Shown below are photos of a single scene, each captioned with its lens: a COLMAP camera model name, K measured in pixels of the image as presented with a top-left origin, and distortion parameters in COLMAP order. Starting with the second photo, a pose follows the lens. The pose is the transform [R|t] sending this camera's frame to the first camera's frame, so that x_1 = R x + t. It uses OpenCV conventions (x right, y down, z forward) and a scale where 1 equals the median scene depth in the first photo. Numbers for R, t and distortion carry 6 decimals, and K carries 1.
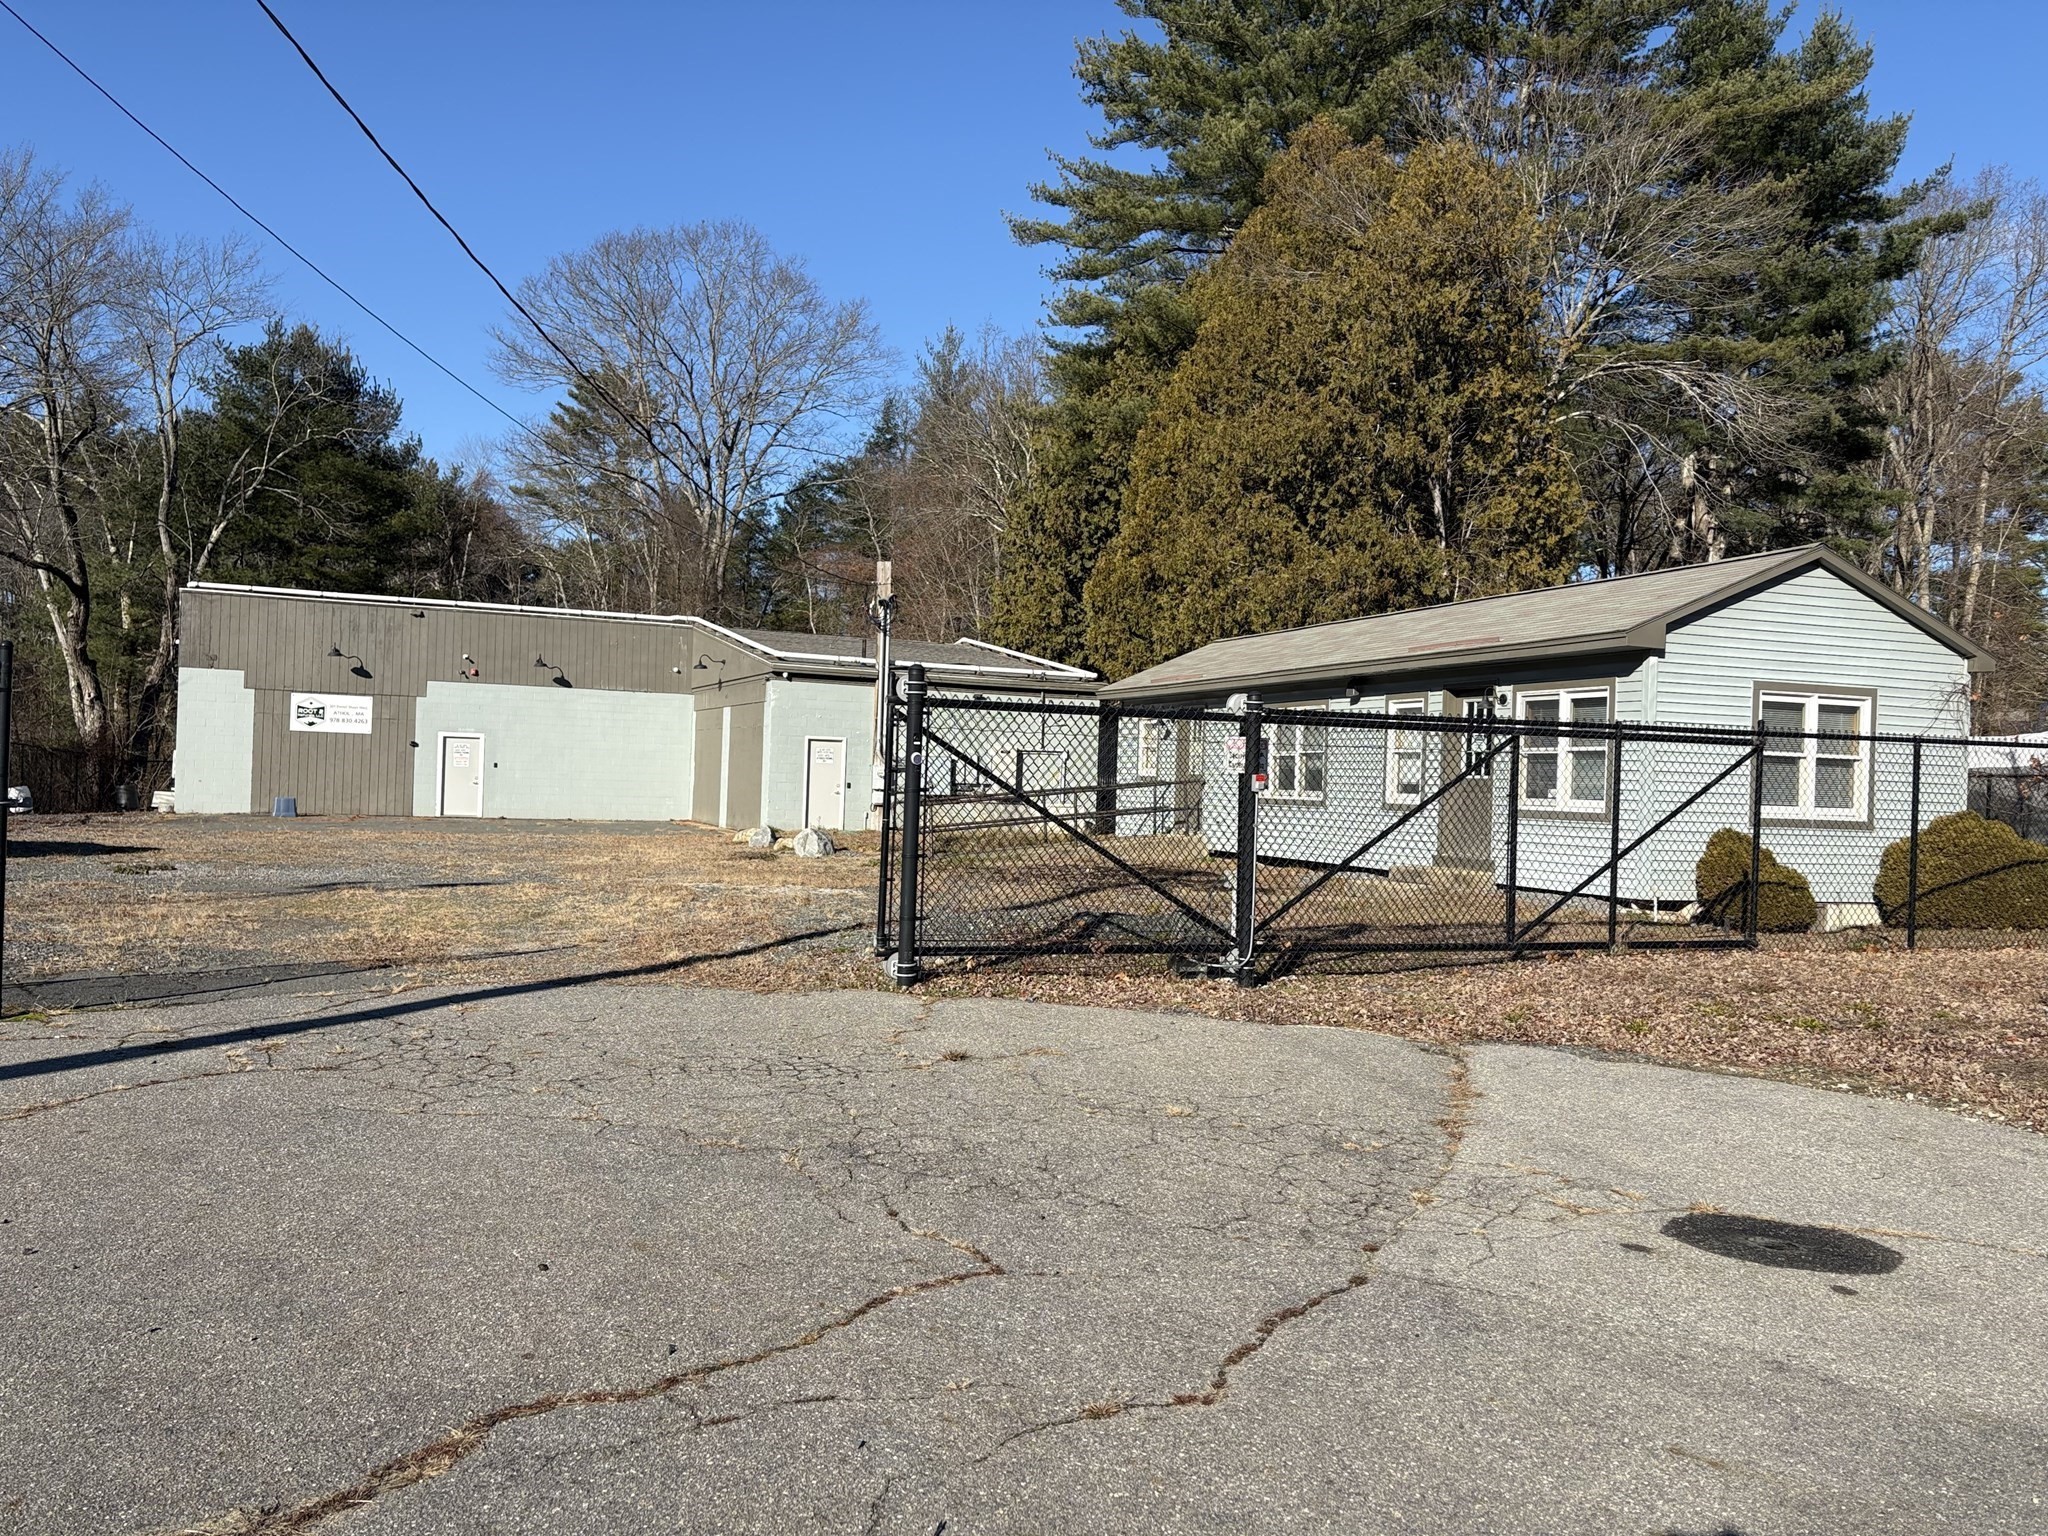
lens RADIAL K [[1535.3, 0, 1016.3], [0, 1535.3, 766.9], [0, 0, 1]] dist [0.049773, -0.041250]
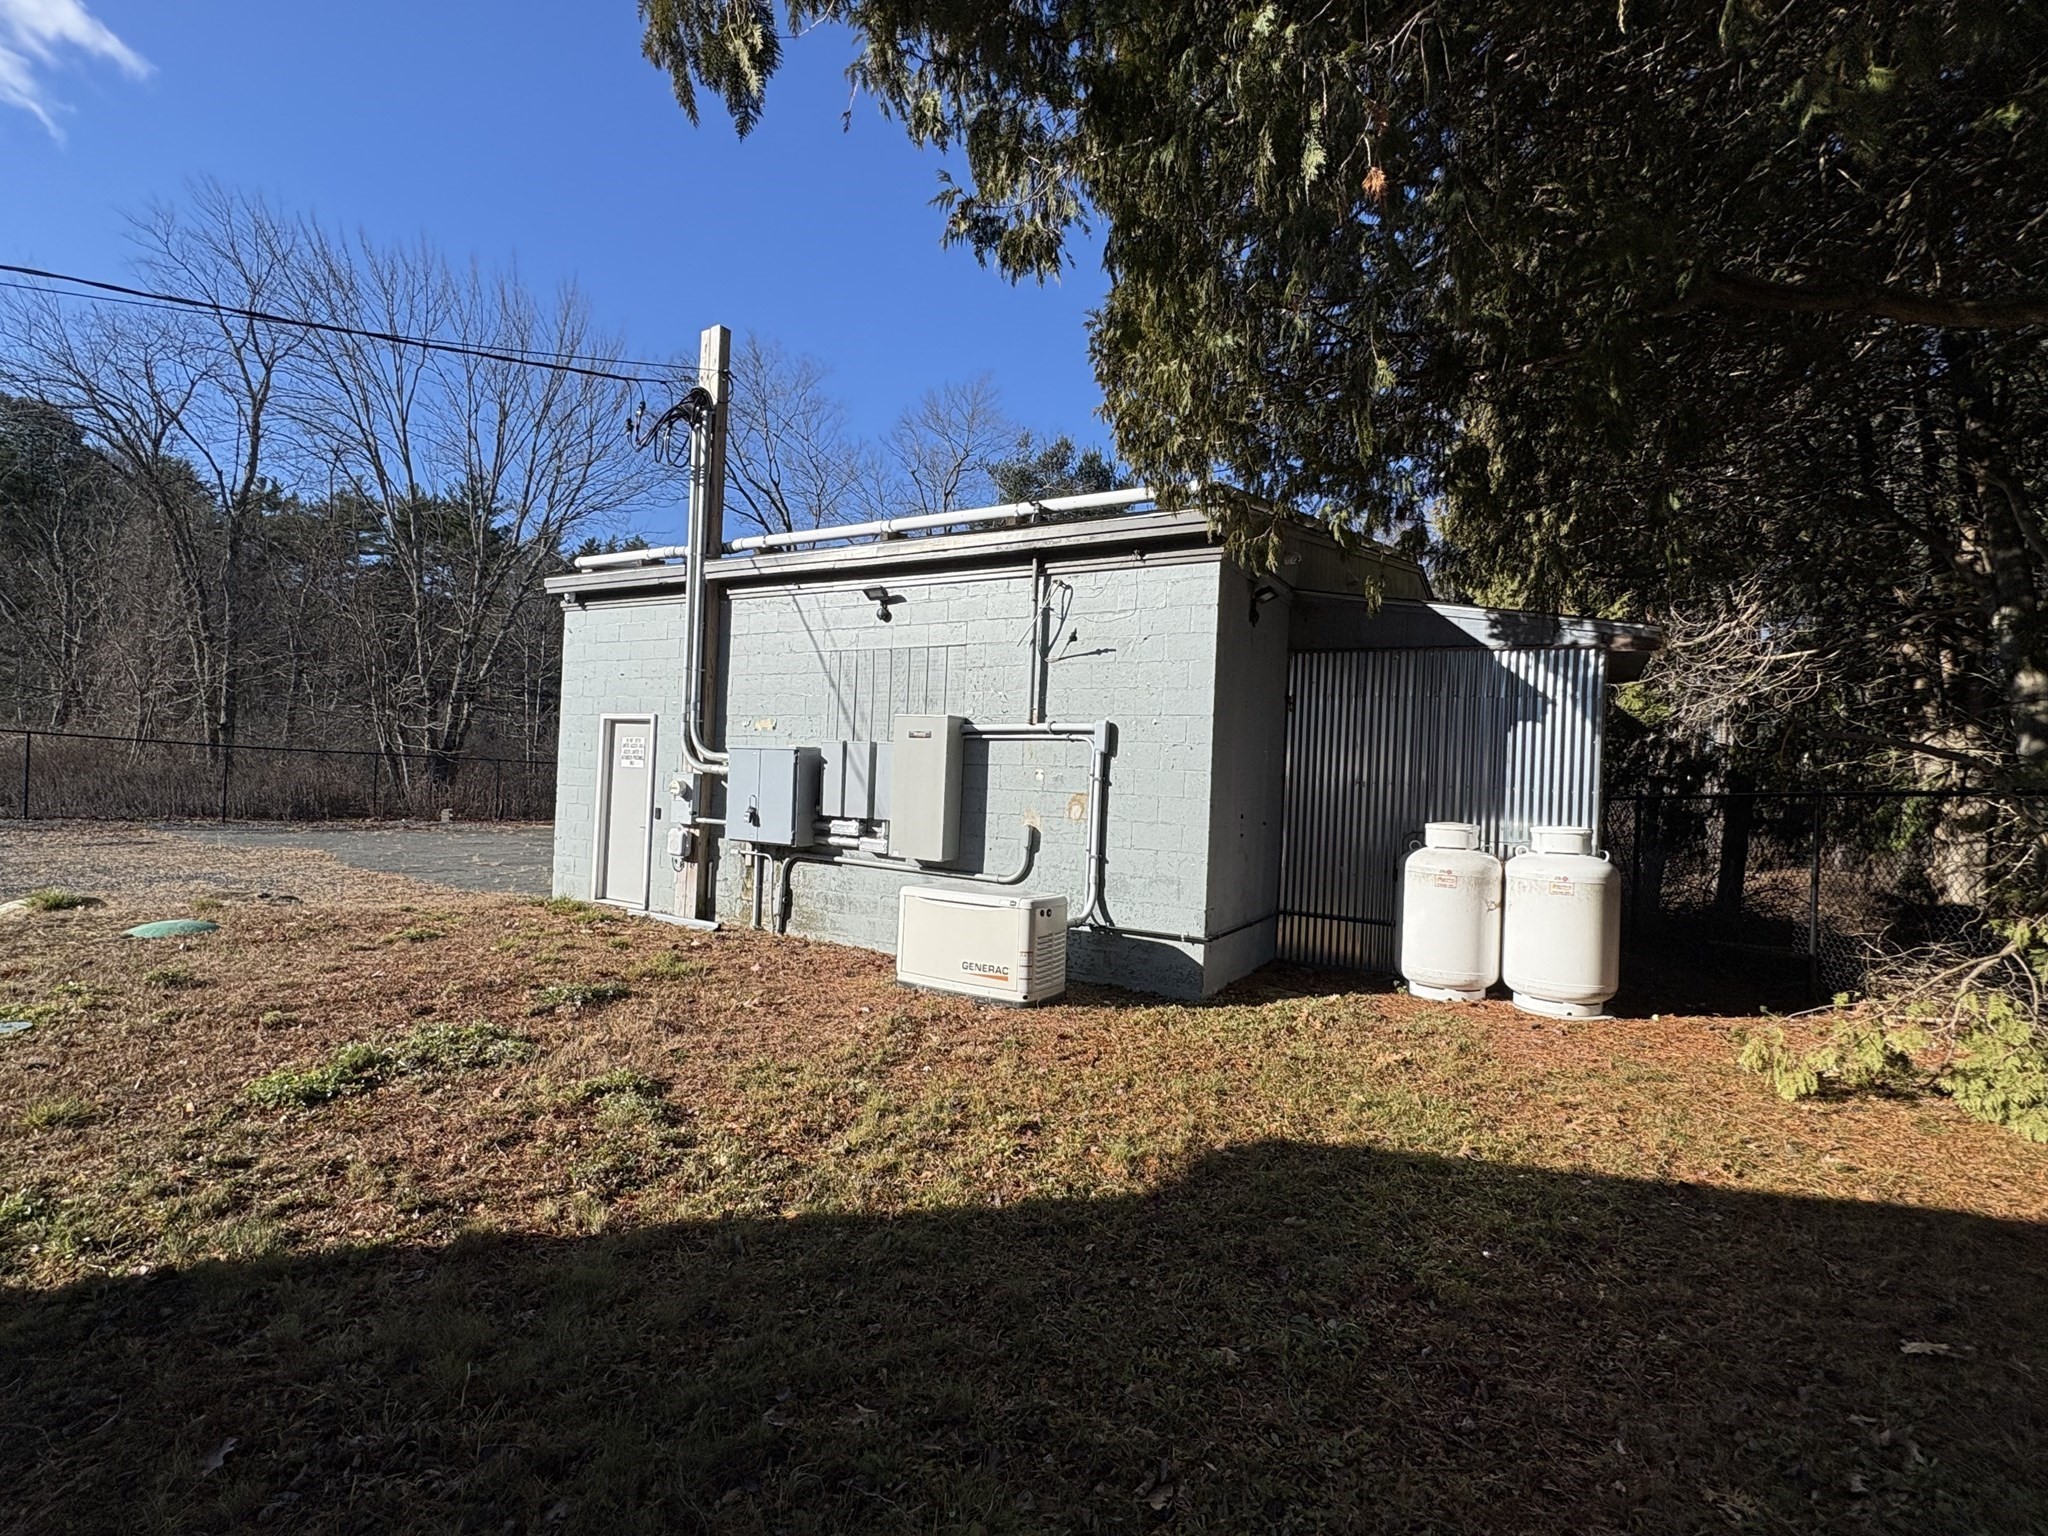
lens RADIAL K [[935.5, 0, 1024.0], [0, 935.5, 768.0], [0, 0, 1]] dist [-0.000833, -0.000609]
pose [[0.625891, -0.013336, -0.779796, 0.160473], [-0.013041, 0.999535, -0.027562, 0.003228], [0.779801, 0.027420, 0.625426, 0.777442]]
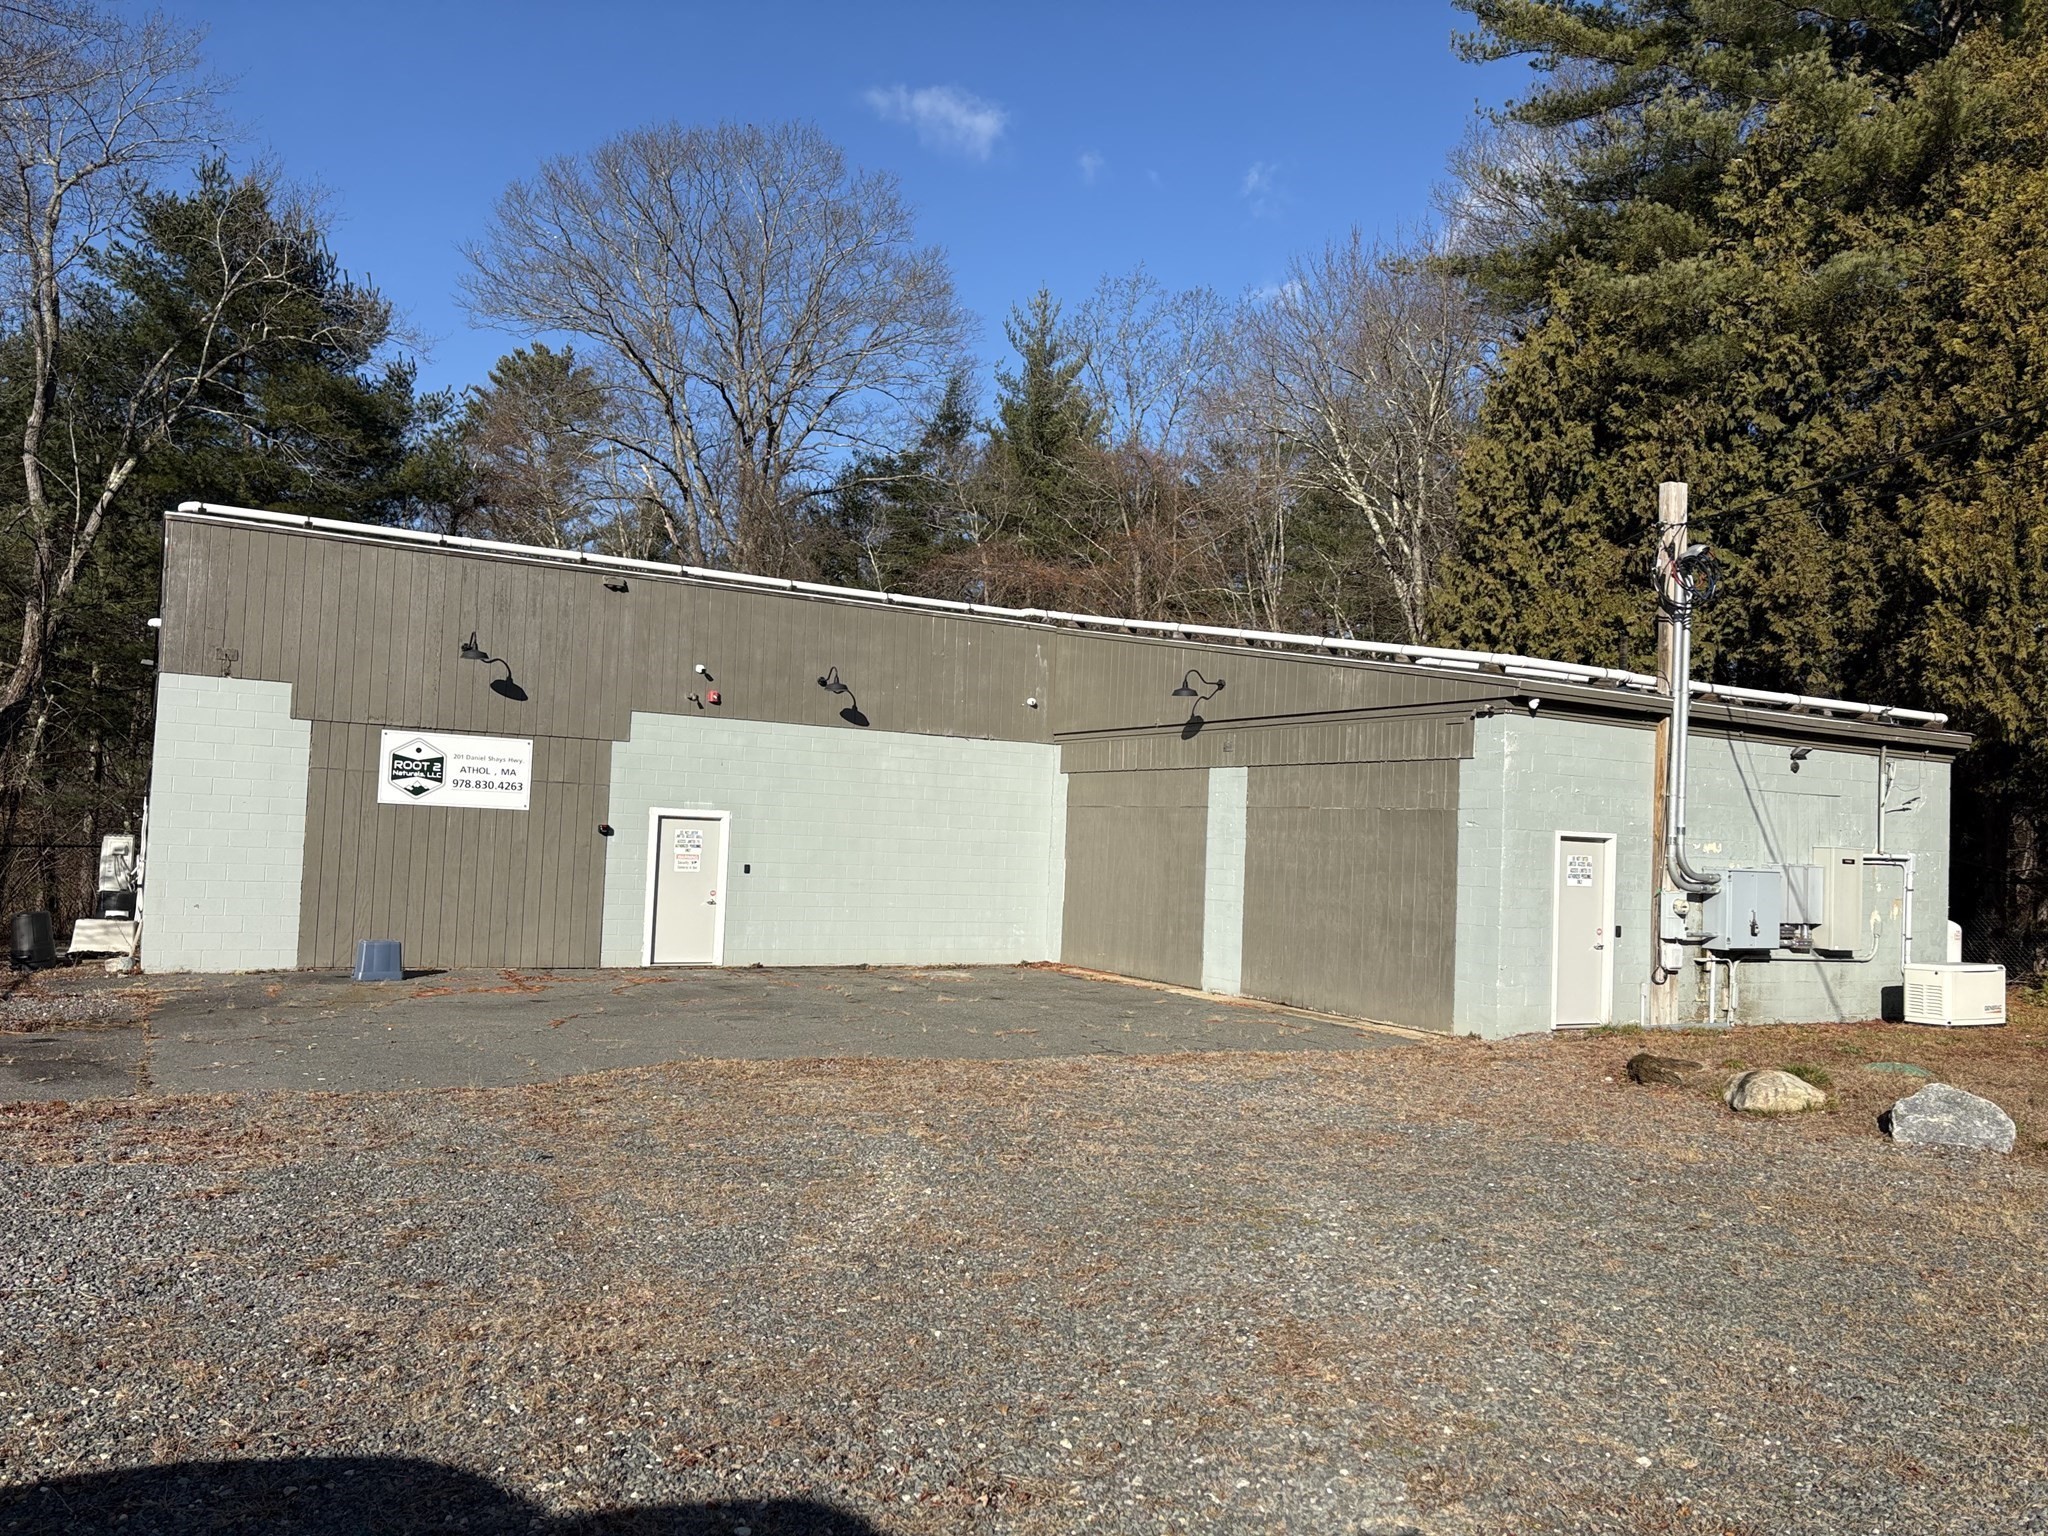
lens RADIAL K [[1556.9, 0, 1017.9], [0, 1556.9, 774.5], [0, 0, 1]] dist [0.049656, -0.060358]
pose [[0.992731, 0.013148, 0.119633, -0.309652], [-0.008965, 0.999332, -0.035437, -0.016009], [-0.120019, 0.034107, 0.992186, 0.448454]]
